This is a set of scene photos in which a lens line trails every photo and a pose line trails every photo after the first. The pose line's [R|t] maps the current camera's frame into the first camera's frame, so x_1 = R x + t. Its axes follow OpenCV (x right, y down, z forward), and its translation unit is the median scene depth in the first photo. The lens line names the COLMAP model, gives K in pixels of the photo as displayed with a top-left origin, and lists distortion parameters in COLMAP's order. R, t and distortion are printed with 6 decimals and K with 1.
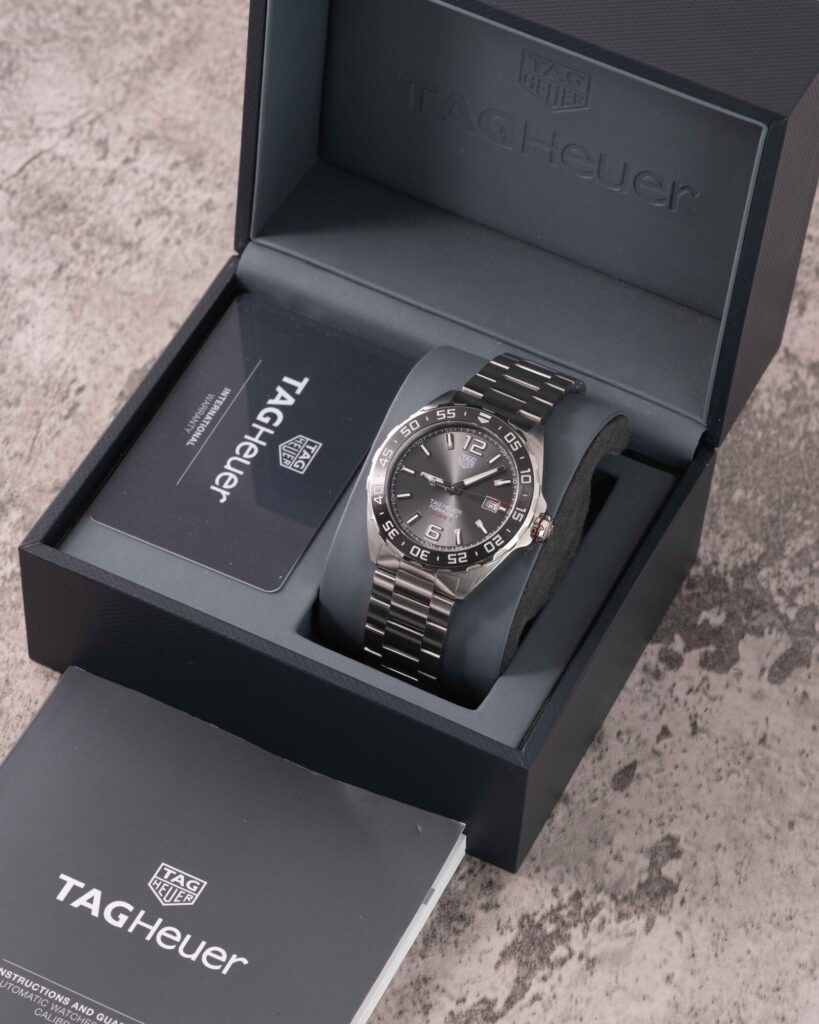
lens RADIAL K [[4108.7, 0, 414.5], [0, 4108.7, 517.0], [0, 0, 1]] dist [0.332185, 0.000000]
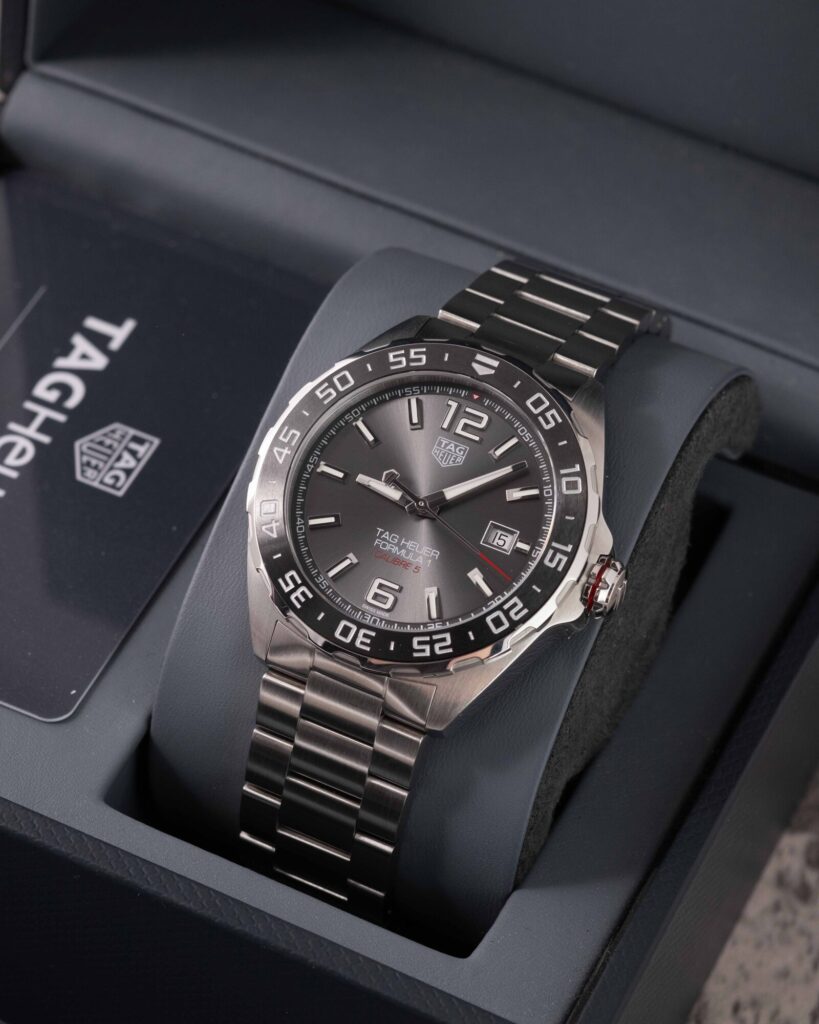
lens RADIAL K [[4108.7, 0, 404.1], [0, 4108.7, 510.5], [0, 0, 1]] dist [0.332185, 0.000000]
pose [[0.999550, 0.003561, 0.029789, -0.007333], [-0.001607, 0.997860, -0.065360, 0.025361], [-0.029958, 0.065282, 0.997417, 0.498588]]
